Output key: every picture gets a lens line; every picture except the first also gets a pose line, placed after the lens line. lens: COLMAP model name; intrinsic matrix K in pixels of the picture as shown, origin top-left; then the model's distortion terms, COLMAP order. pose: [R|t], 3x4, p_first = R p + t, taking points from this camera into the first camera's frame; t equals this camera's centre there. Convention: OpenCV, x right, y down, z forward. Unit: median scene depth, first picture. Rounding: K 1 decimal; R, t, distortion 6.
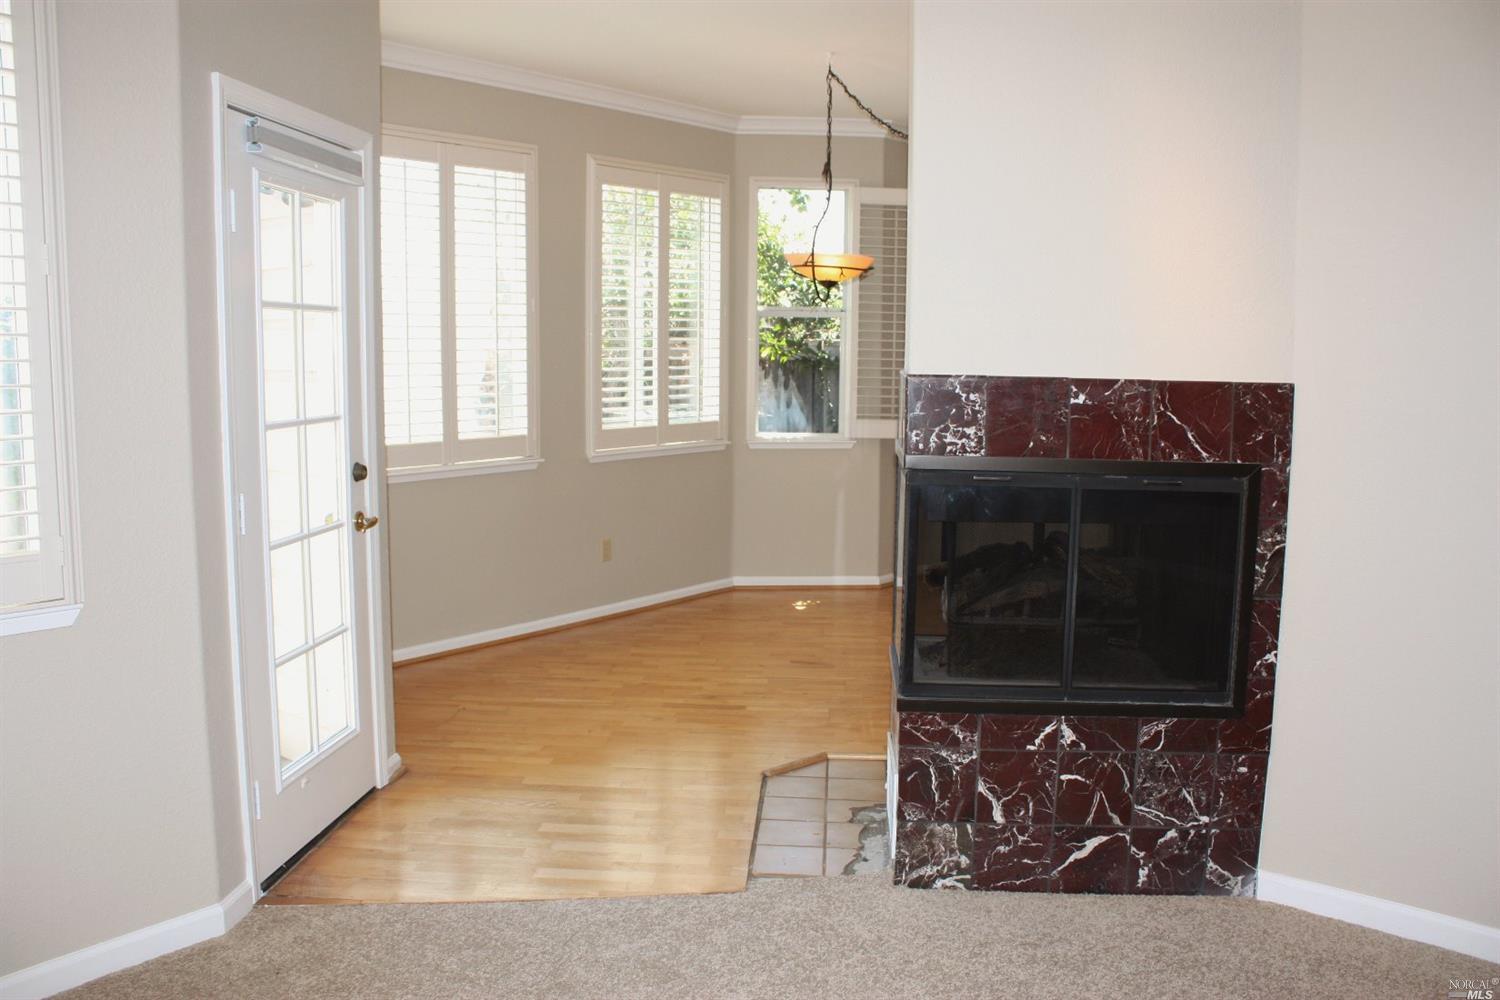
lens RADIAL K [[1251.8, 0, 748.5], [0, 1251.8, 508.1], [0, 0, 1]] dist [-0.143904, 0.102289]
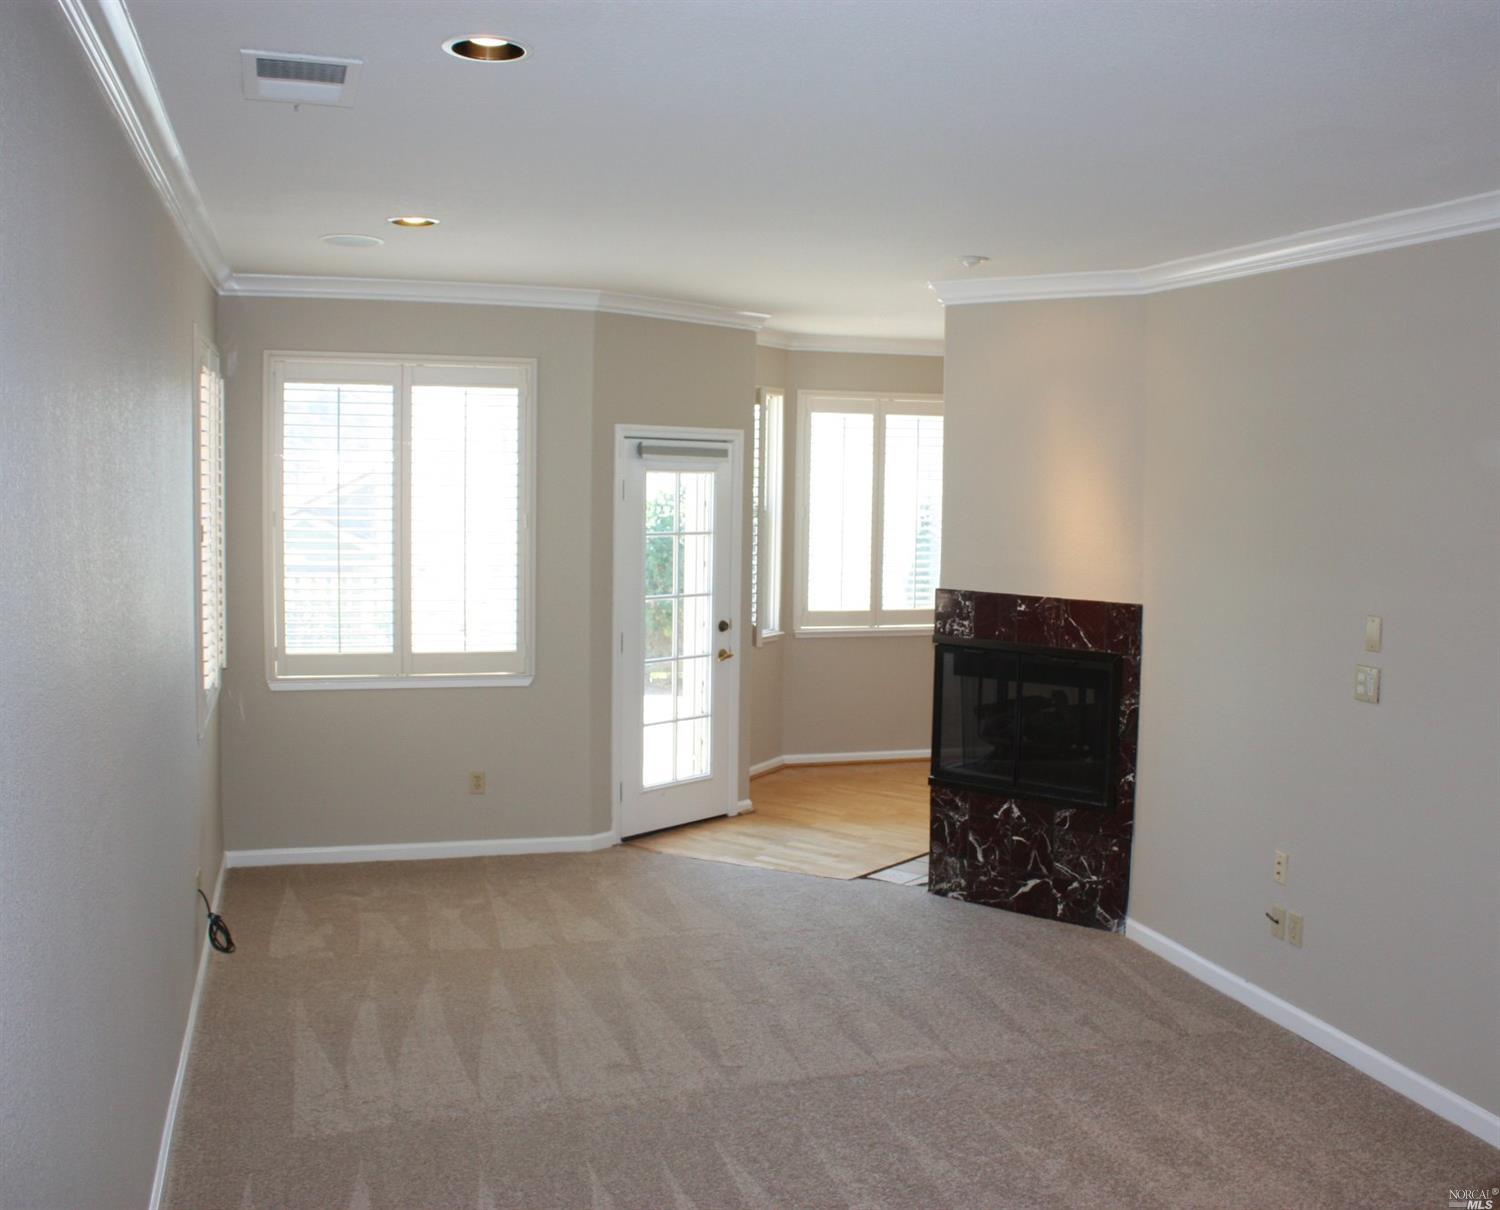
lens RADIAL K [[1542.2, 0, 754.4], [0, 1542.2, 606.7], [0, 0, 1]] dist [-0.167448, 0.000000]
pose [[0.818111, 0.053615, -0.572555, 1.118322], [-0.081639, 0.996388, -0.023348, -0.010919], [0.569236, 0.065844, 0.819534, -0.874233]]
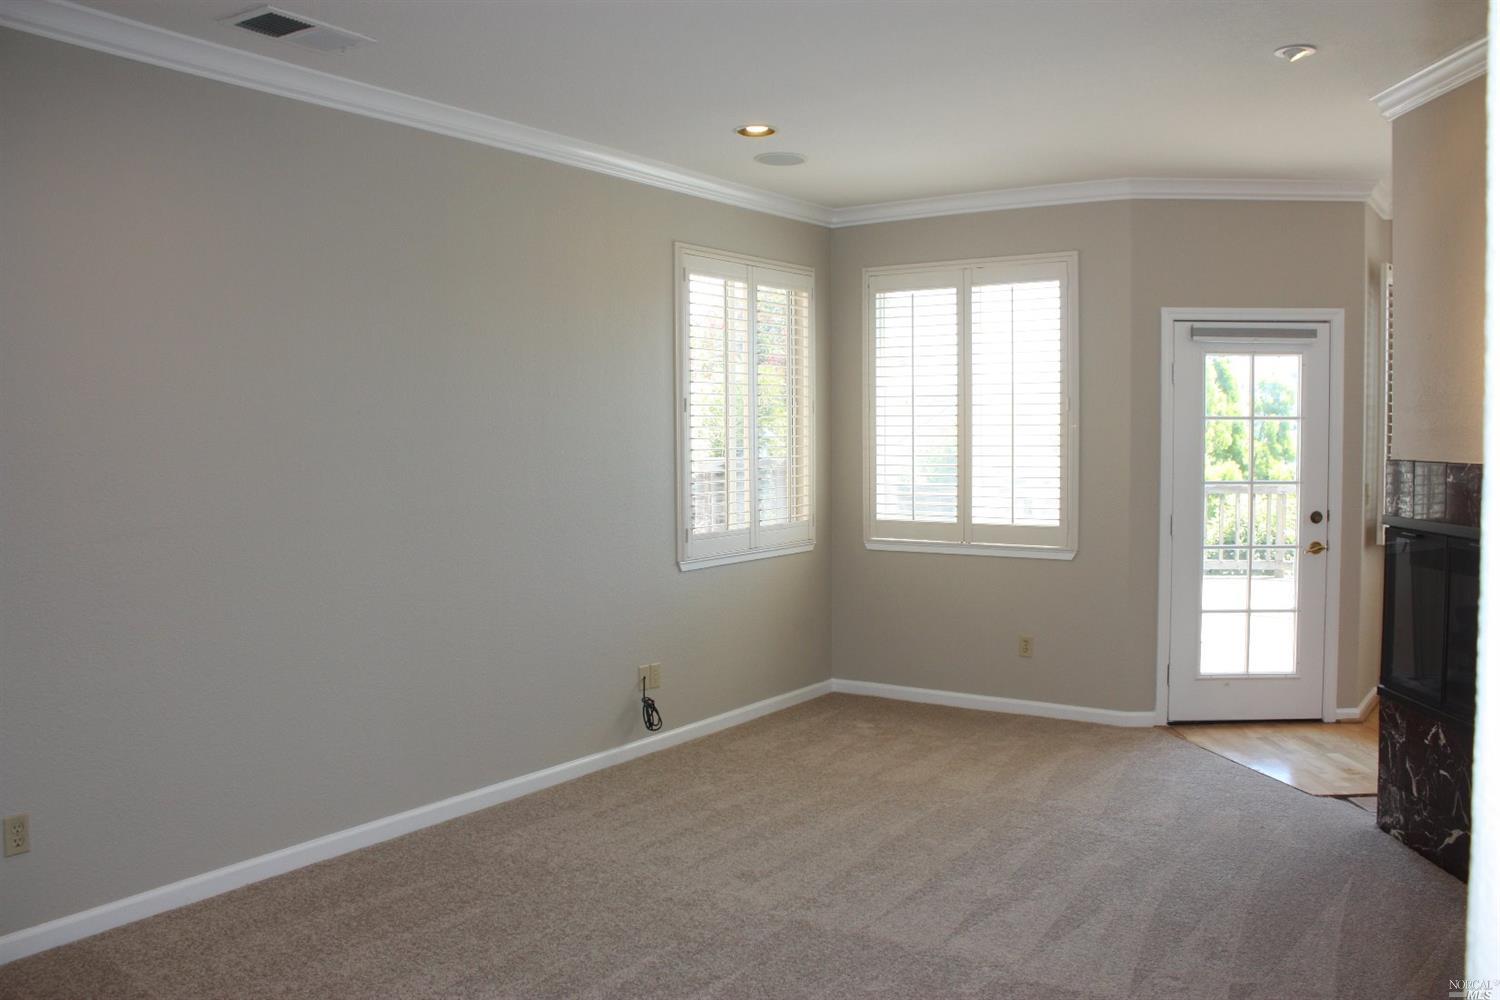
lens RADIAL K [[1251.8, 0, 740.6], [0, 1251.8, 493.4], [0, 0, 1]] dist [-0.143904, 0.102289]
pose [[0.061664, 0.036599, -0.997426, 1.452169], [-0.121011, 0.992230, 0.028927, -0.017408], [0.990734, 0.118916, 0.065614, 0.160731]]
